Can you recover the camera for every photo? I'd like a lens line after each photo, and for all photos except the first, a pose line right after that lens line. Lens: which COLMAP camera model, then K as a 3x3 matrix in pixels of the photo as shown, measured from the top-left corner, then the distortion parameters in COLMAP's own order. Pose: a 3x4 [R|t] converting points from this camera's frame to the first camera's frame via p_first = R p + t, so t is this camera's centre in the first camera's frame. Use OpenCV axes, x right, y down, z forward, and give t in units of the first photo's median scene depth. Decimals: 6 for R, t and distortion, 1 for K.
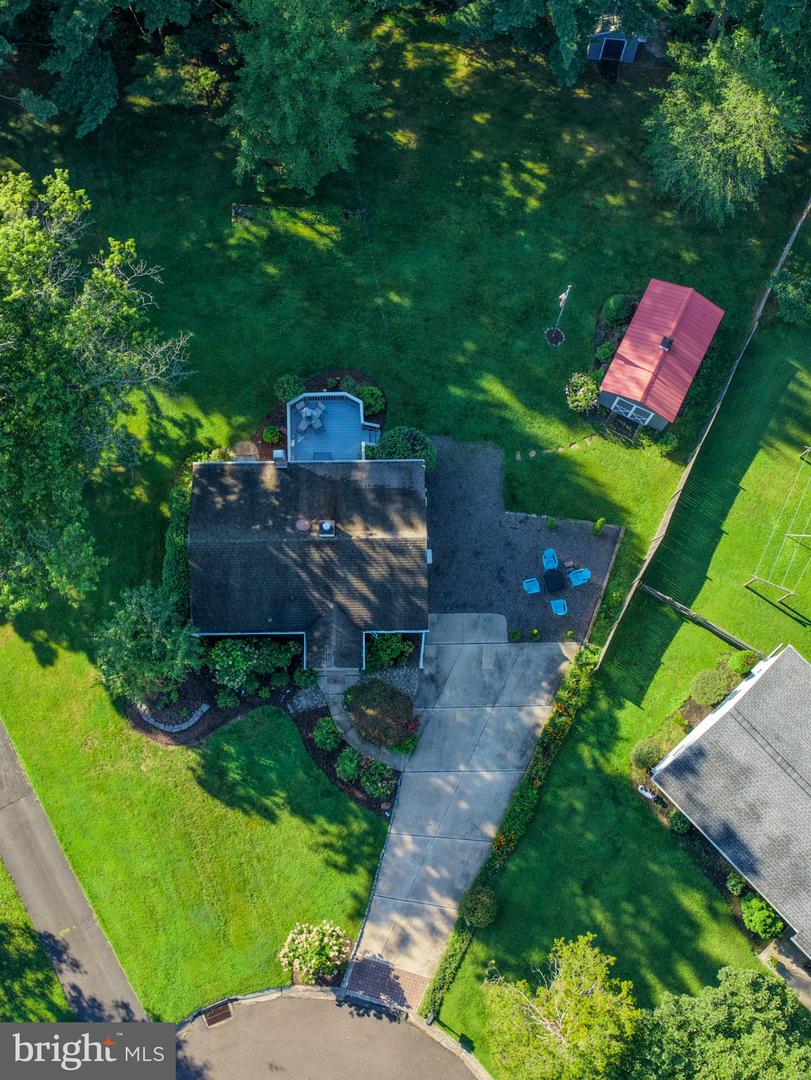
lens RADIAL K [[834.5, 0, 405.5], [0, 834.5, 540.0], [0, 0, 1]] dist [0.000988, 0.003513]
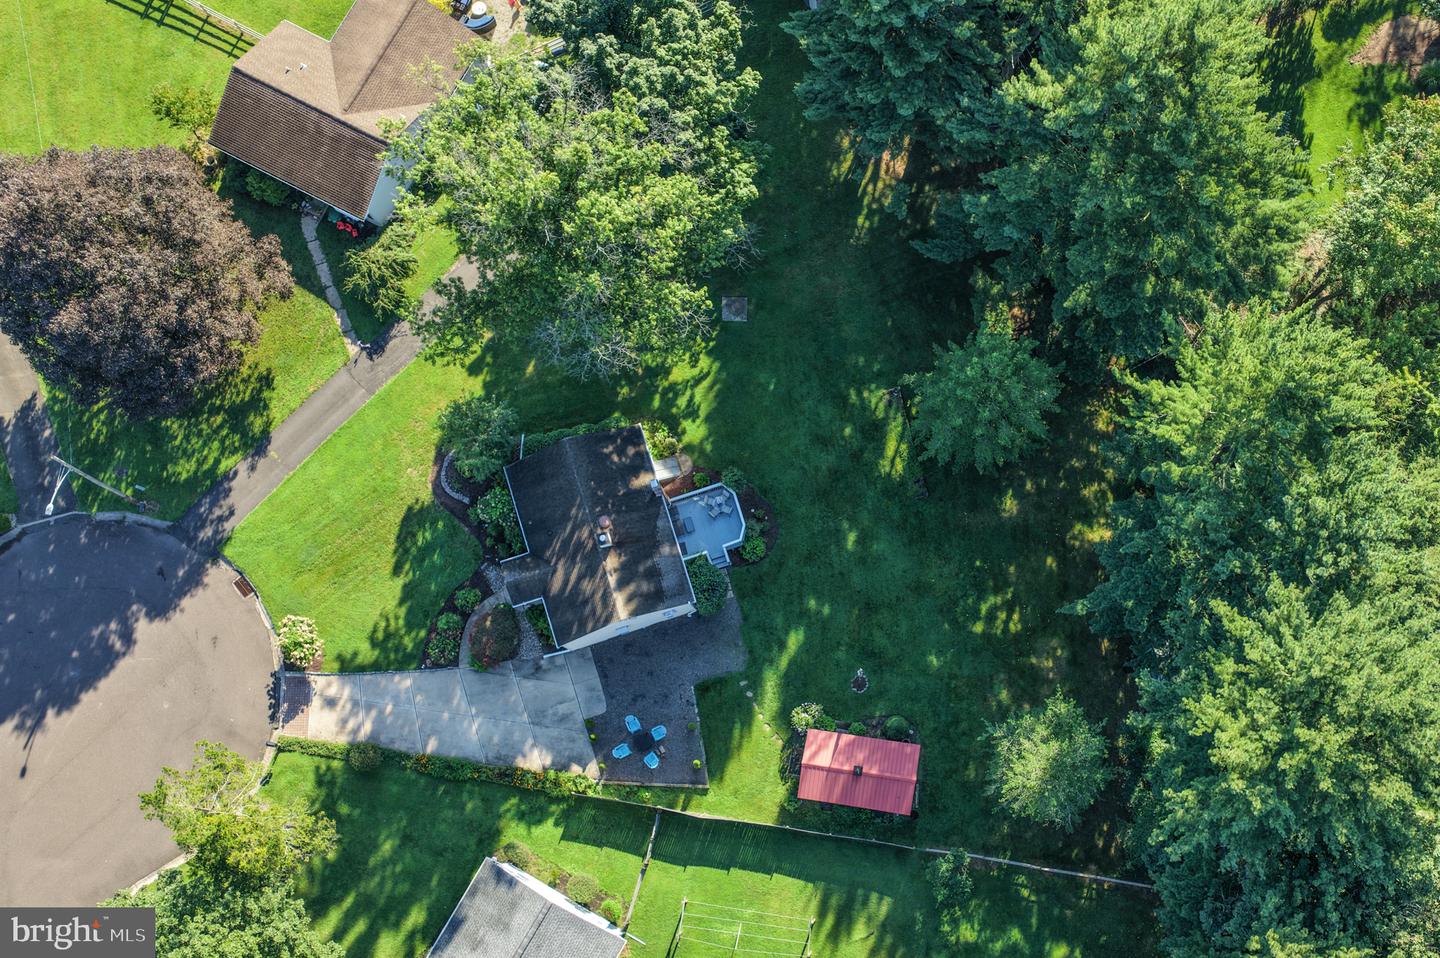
lens RADIAL K [[1196.6, 0, 723.9], [0, 1196.6, 482.0], [0, 0, 1]] dist [-0.018563, 0.044844]
pose [[0.301479, 0.929579, -0.212115, 0.231662], [-0.946681, 0.318336, 0.049568, -0.259438], [0.113601, 0.185862, 0.975987, -0.707054]]
